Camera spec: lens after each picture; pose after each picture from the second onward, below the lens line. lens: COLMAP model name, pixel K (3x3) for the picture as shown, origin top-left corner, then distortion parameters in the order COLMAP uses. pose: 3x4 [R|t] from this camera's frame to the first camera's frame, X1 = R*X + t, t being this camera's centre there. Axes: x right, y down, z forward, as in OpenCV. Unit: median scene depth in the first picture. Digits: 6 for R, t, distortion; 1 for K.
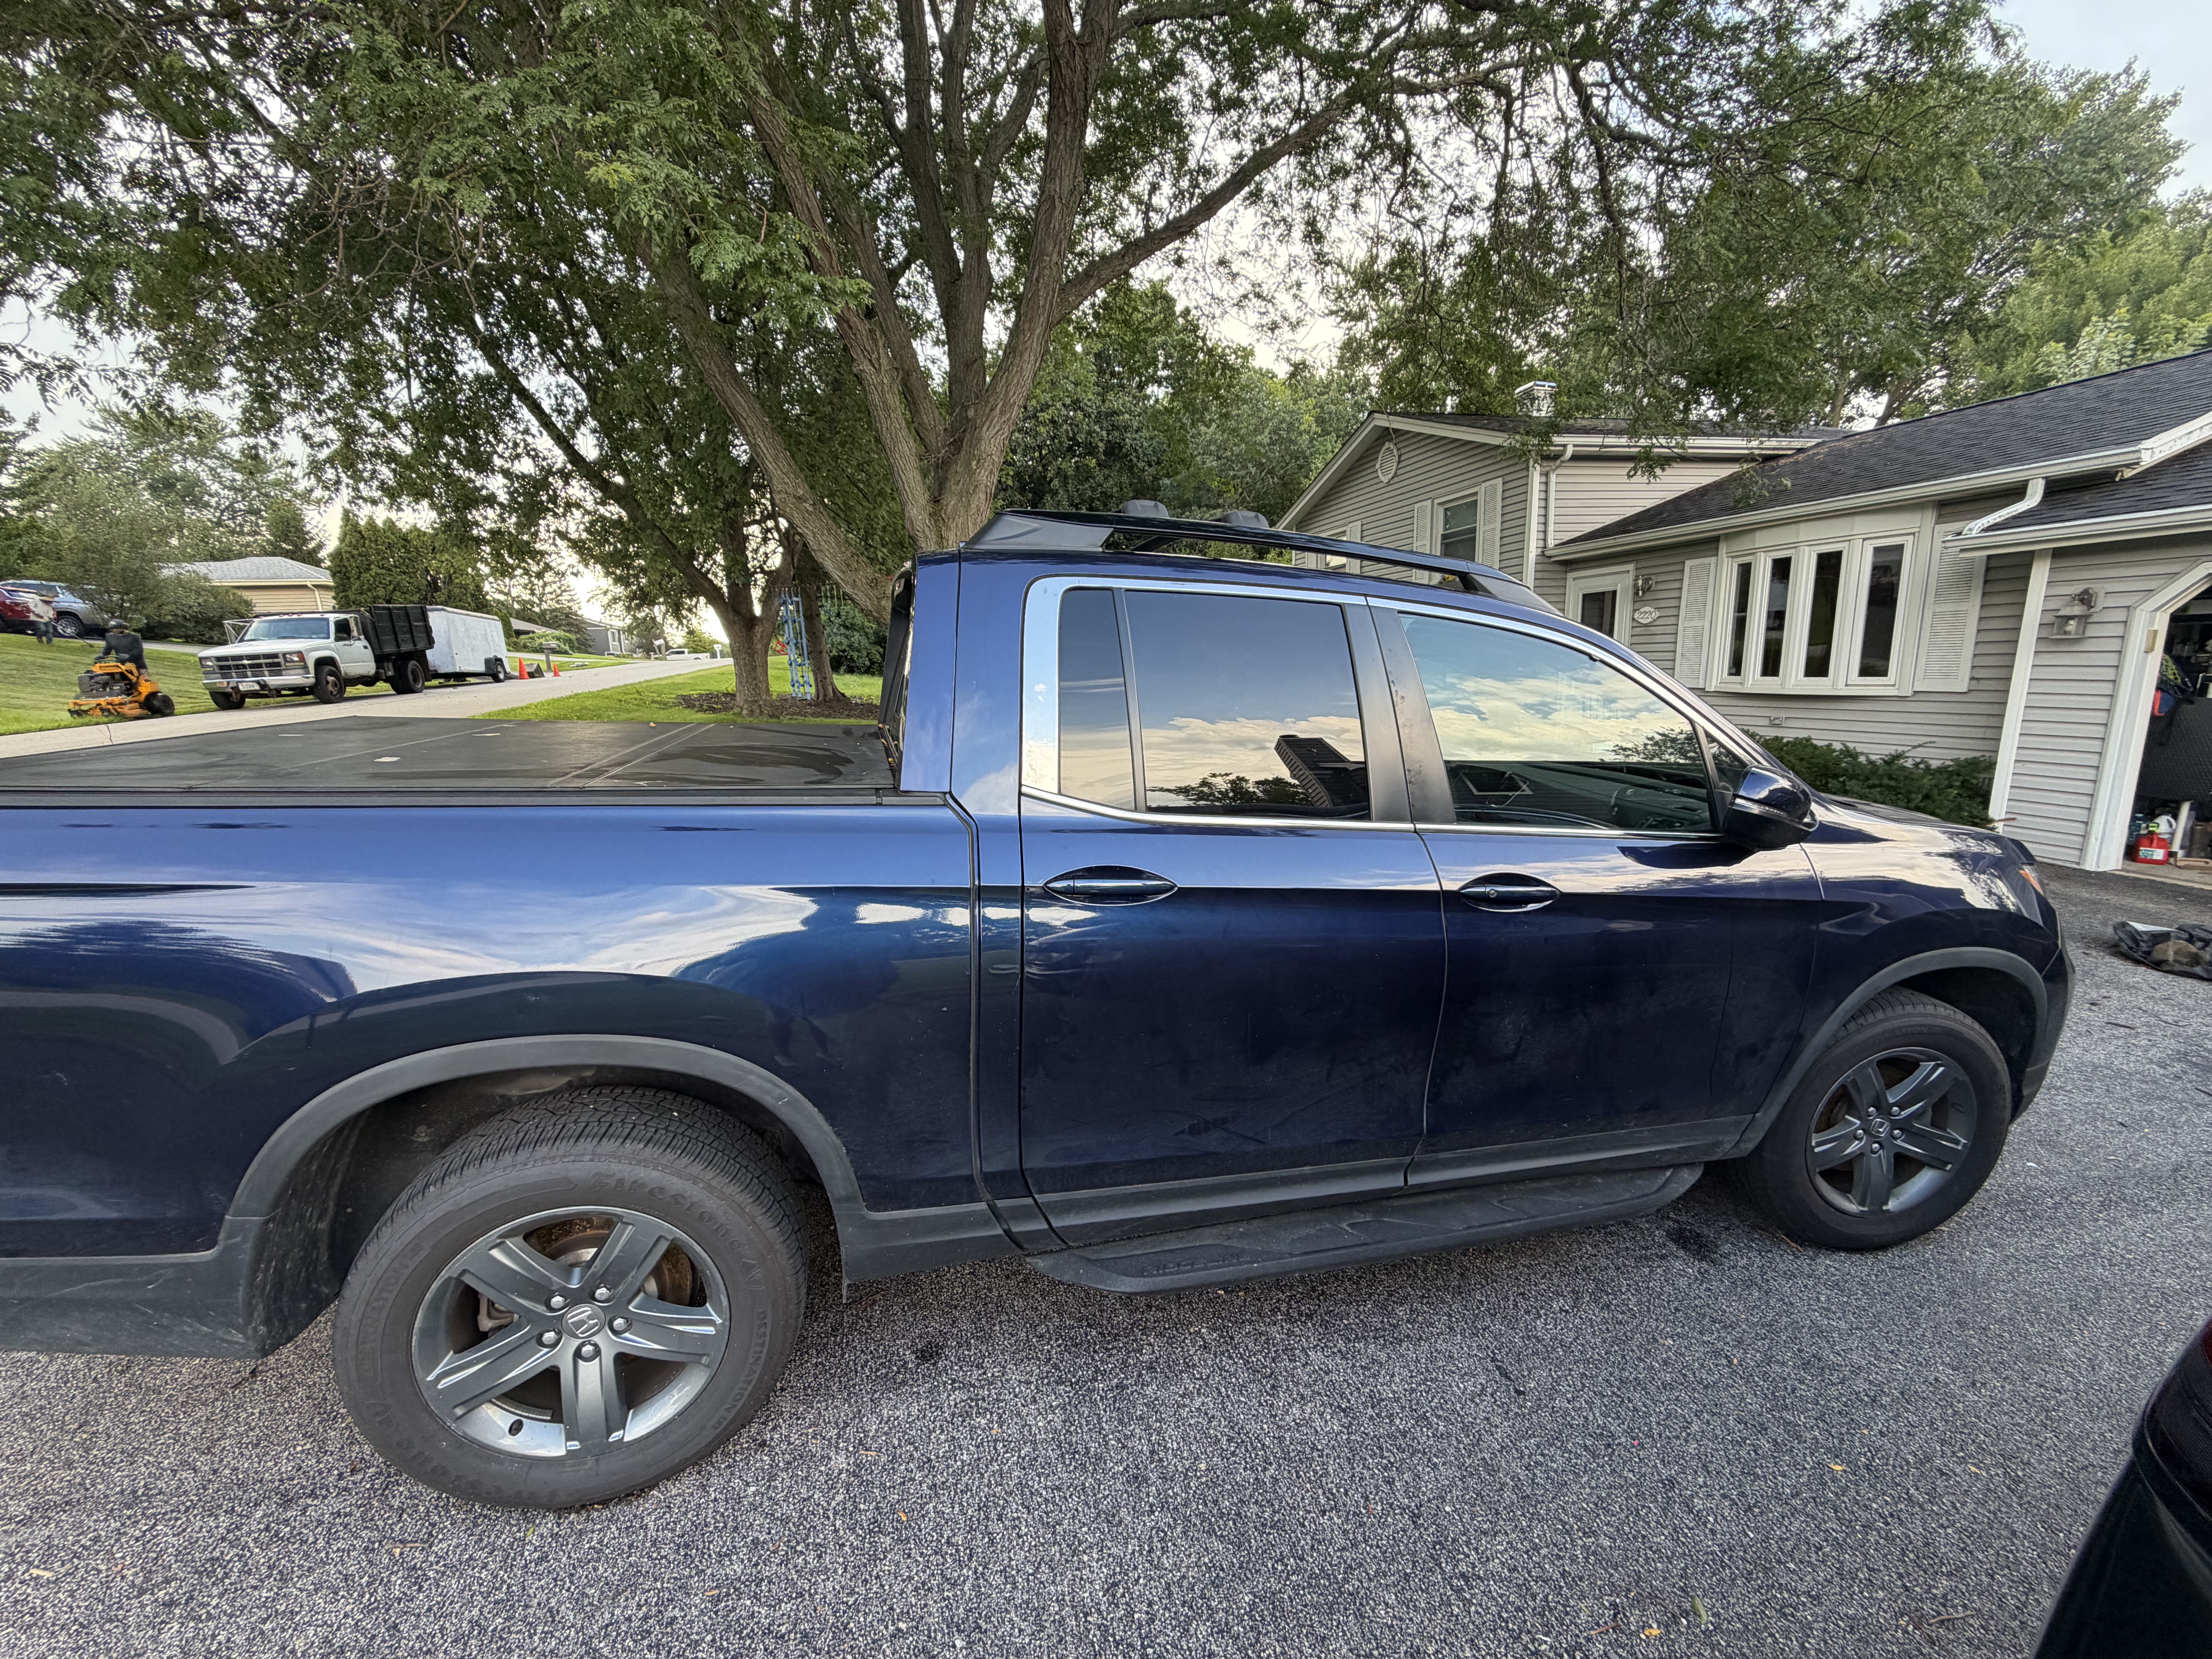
lens RADIAL K [[893.8, 0, 1095.7], [0, 893.8, 825.4], [0, 0, 1]] dist [-0.000739, 0.000123]
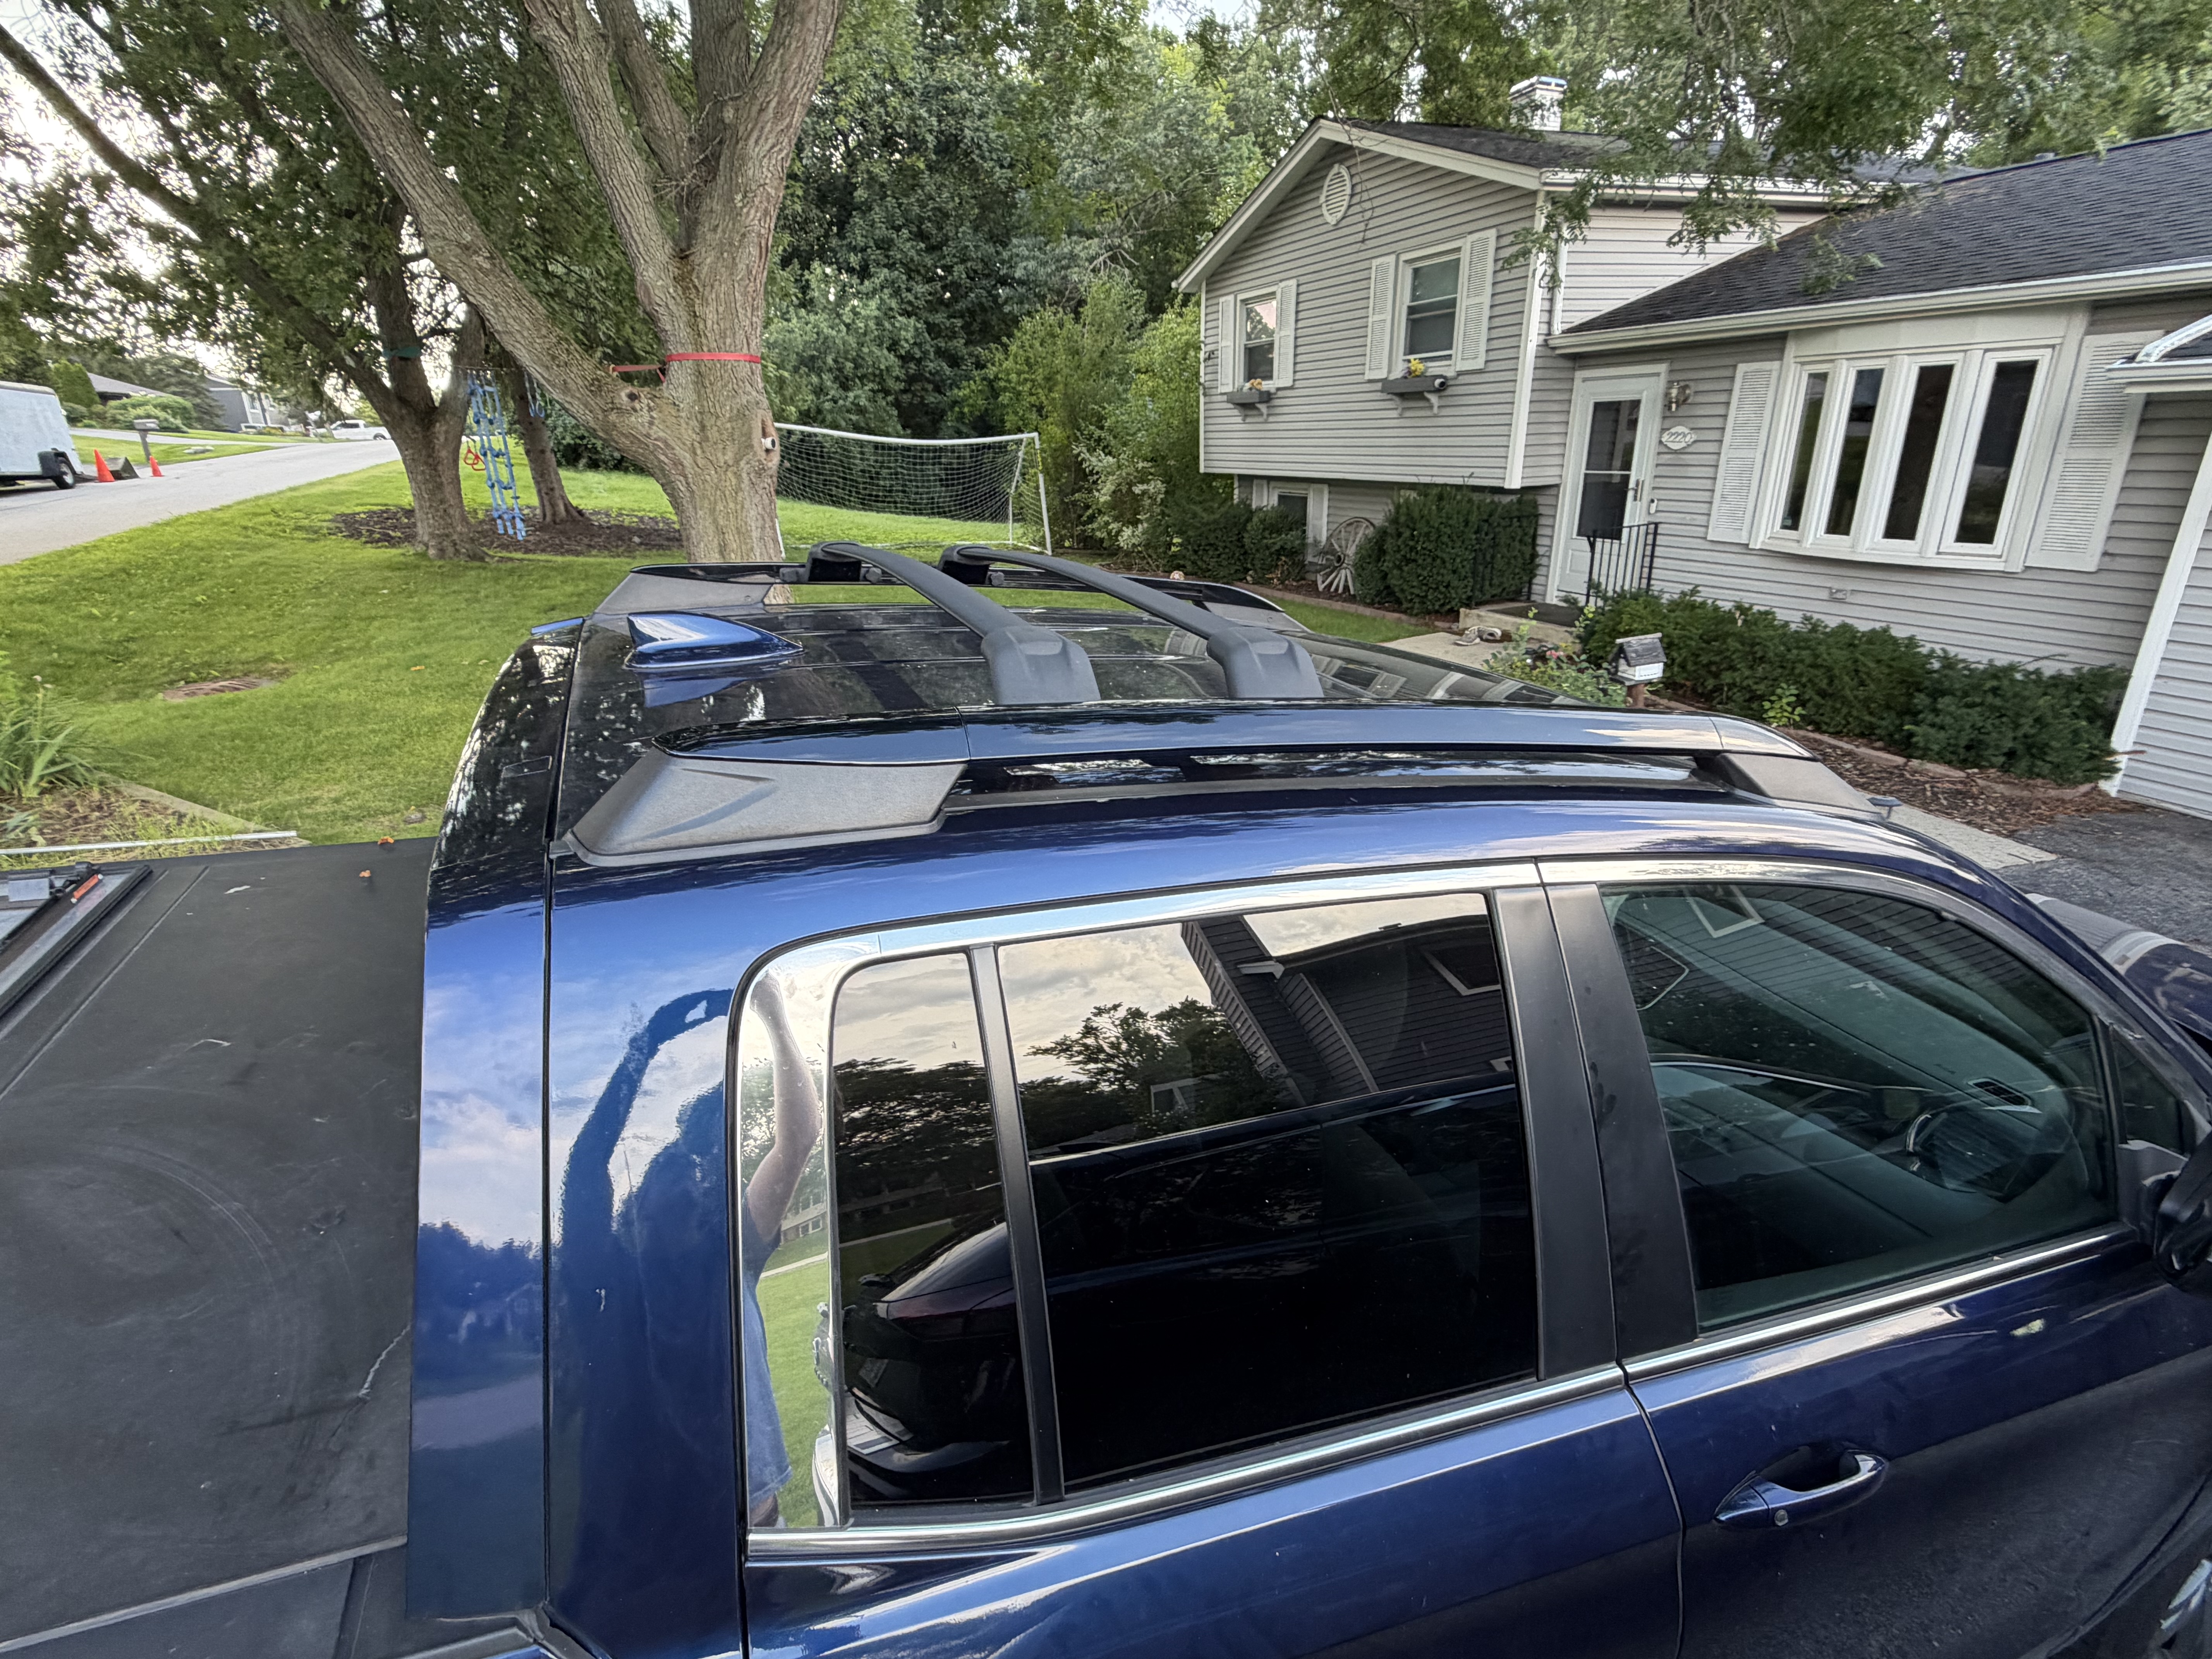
lens RADIAL K [[1112.7, 0, 1052.0], [0, 1112.7, 826.8], [0, 0, 1]] dist [-0.000826, -0.000178]
pose [[0.994972, -0.029565, 0.095685, 0.001384], [0.013897, 0.986946, 0.160449, -0.066232], [-0.099180, -0.158313, 0.982395, 0.086661]]
